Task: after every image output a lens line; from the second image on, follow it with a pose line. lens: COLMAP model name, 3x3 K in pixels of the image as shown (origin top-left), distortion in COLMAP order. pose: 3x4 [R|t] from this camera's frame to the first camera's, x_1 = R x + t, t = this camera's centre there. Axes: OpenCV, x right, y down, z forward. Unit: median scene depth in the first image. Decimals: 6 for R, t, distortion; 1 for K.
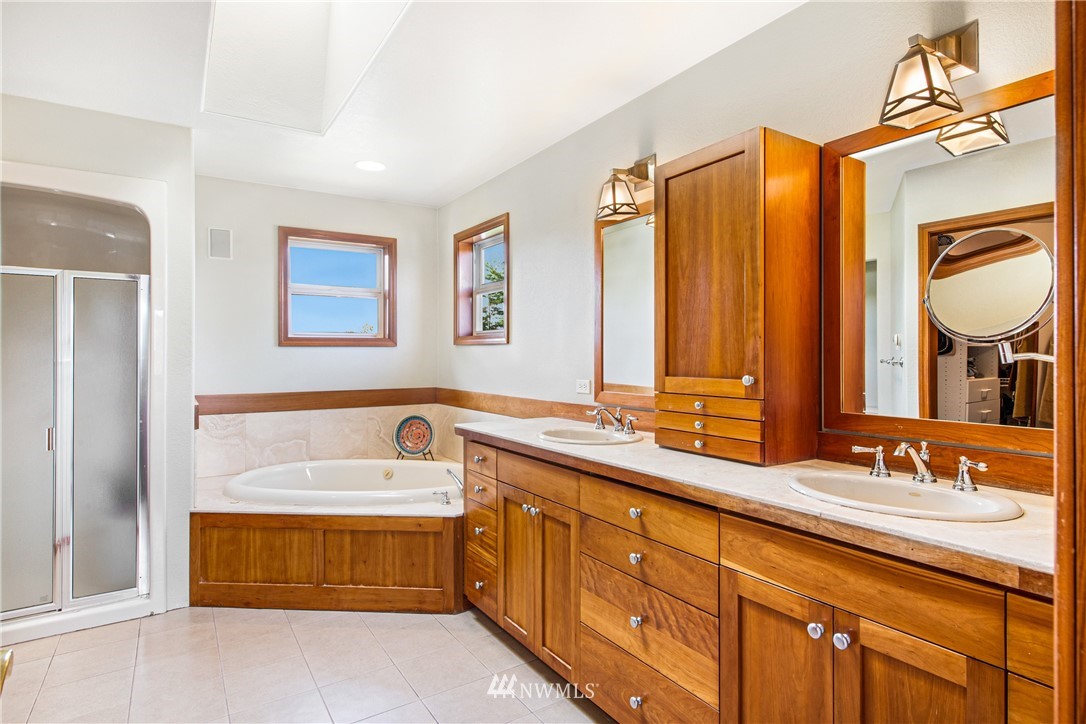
lens RADIAL K [[563.0, 0, 543.0], [0, 563.0, 362.0], [0, 0, 1]] dist [0.000623, -0.000398]
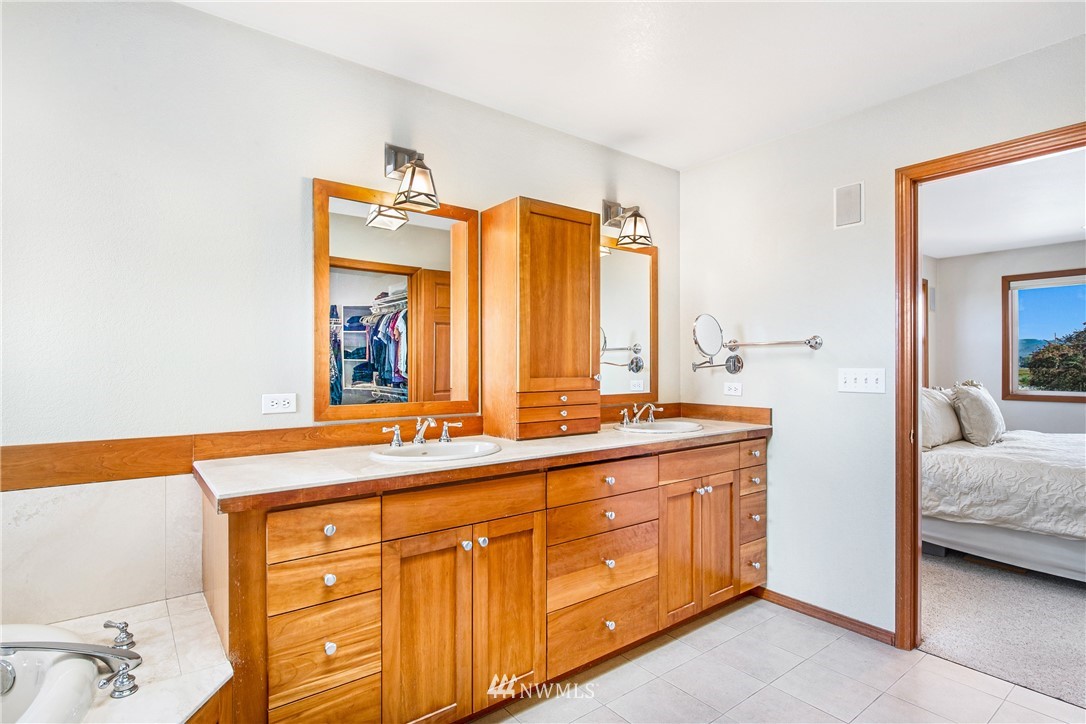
lens RADIAL K [[555.2, 0, 543.0], [0, 555.2, 362.0], [0, 0, 1]] dist [0.000839, 0.000031]
pose [[-0.072501, 0.000807, 0.997368, -0.963733], [0.006651, 0.999978, -0.000326, -0.008019], [-0.997346, 0.006610, -0.072504, 1.076059]]
